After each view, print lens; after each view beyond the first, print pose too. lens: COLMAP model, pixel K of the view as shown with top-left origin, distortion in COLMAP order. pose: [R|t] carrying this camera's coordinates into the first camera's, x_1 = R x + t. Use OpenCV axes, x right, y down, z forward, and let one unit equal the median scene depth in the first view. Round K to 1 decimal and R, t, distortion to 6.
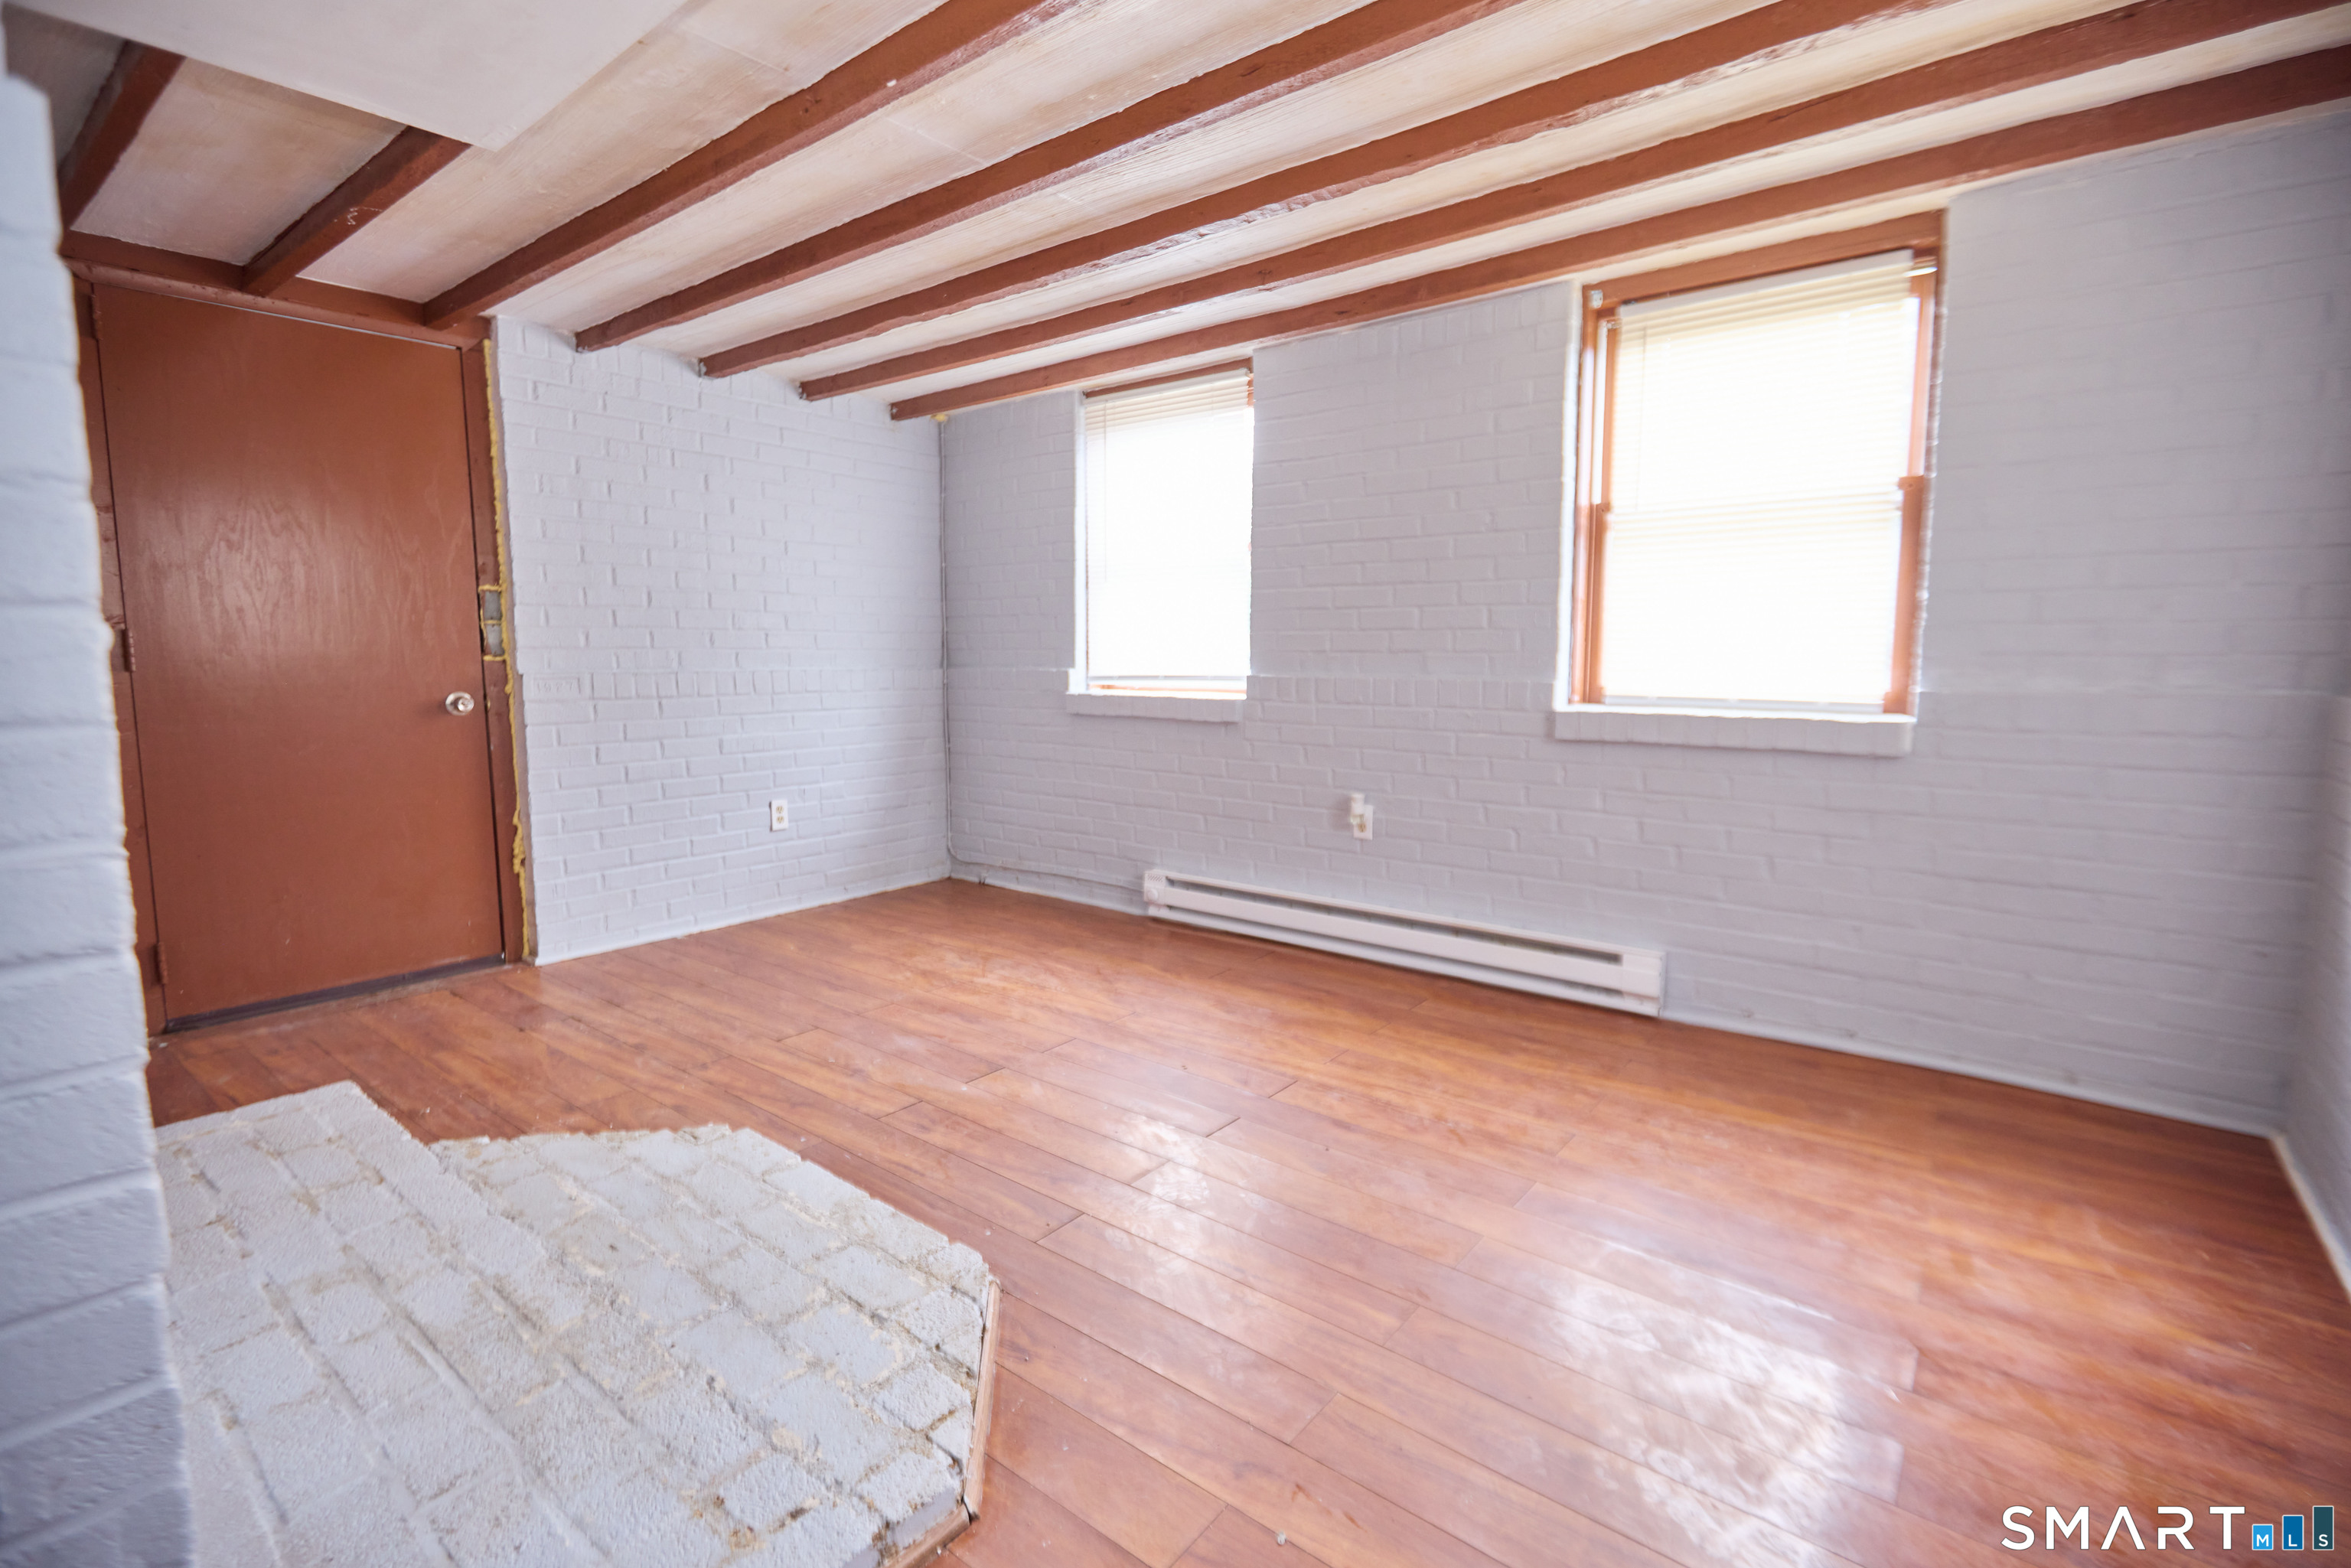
lens RADIAL K [[1094.5, 0, 1160.8], [0, 1094.5, 761.4], [0, 0, 1]] dist [0.001524, -0.000692]
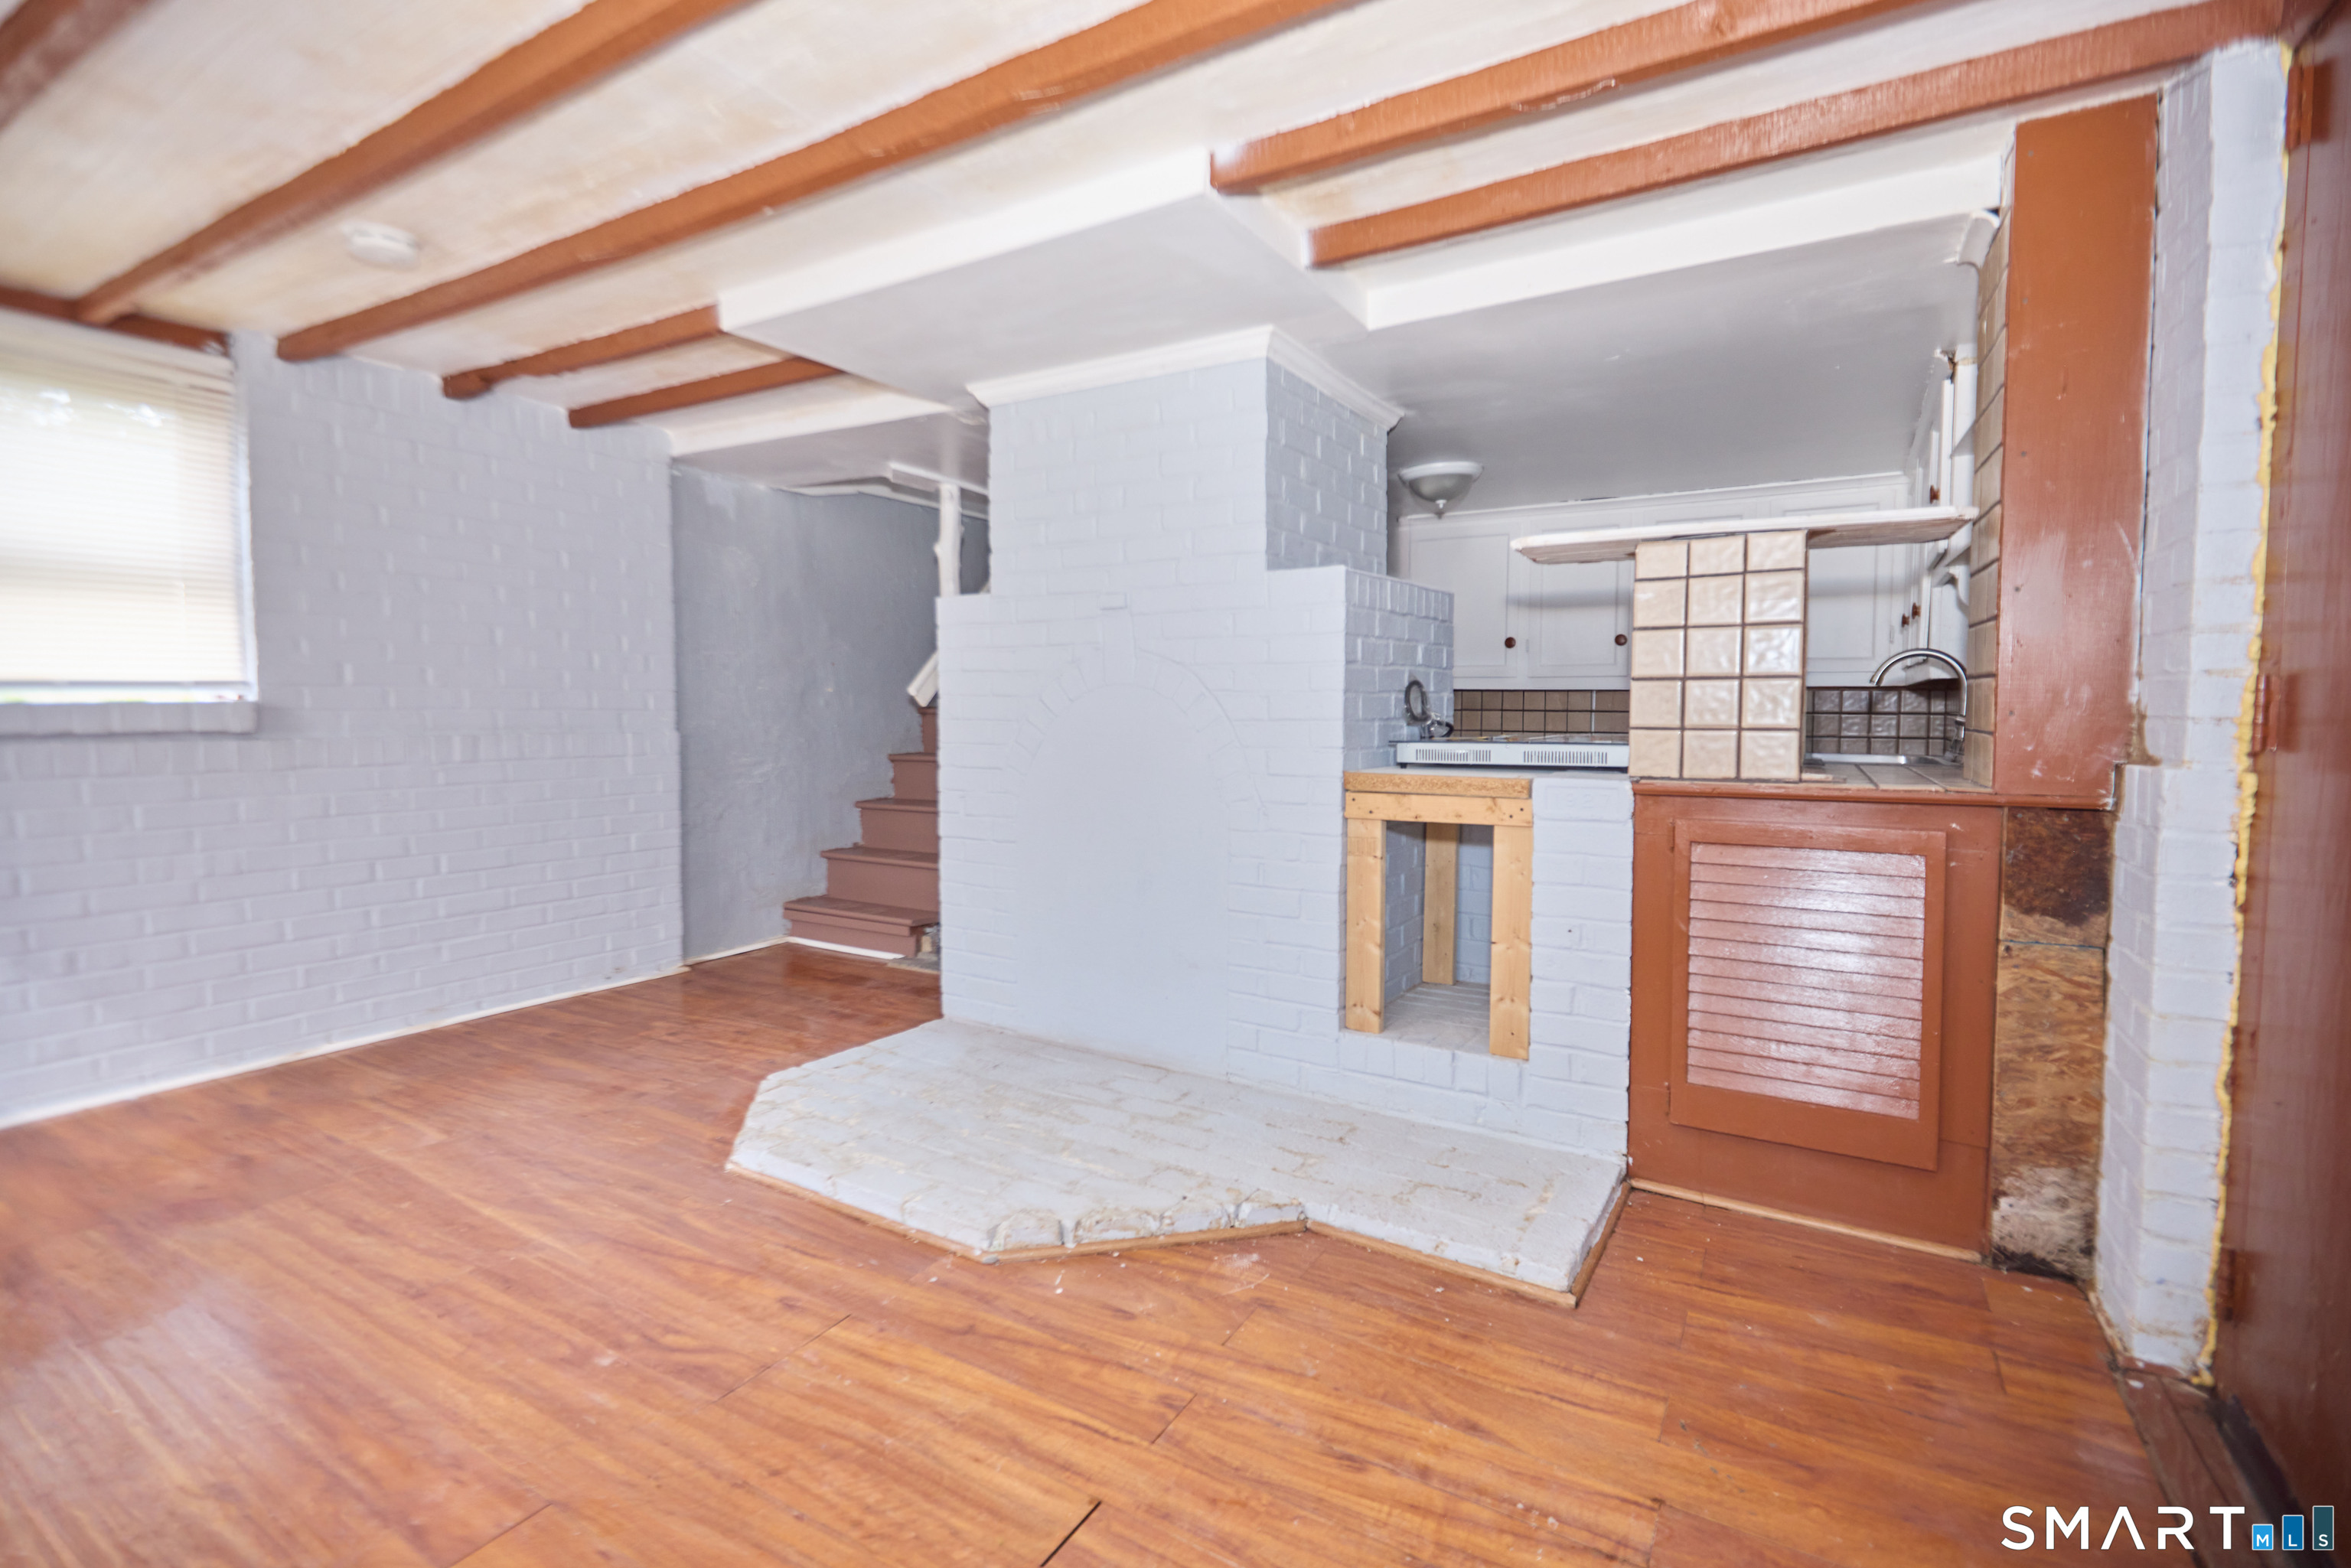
lens RADIAL K [[1094.5, 0, 1160.8], [0, 1094.5, 761.4], [0, 0, 1]] dist [0.001524, -0.000692]
pose [[-0.991960, 0.009325, -0.126204, -0.370908], [-0.010866, 0.987323, 0.158355, -0.181078], [0.126081, 0.158453, -0.979284, 1.674712]]
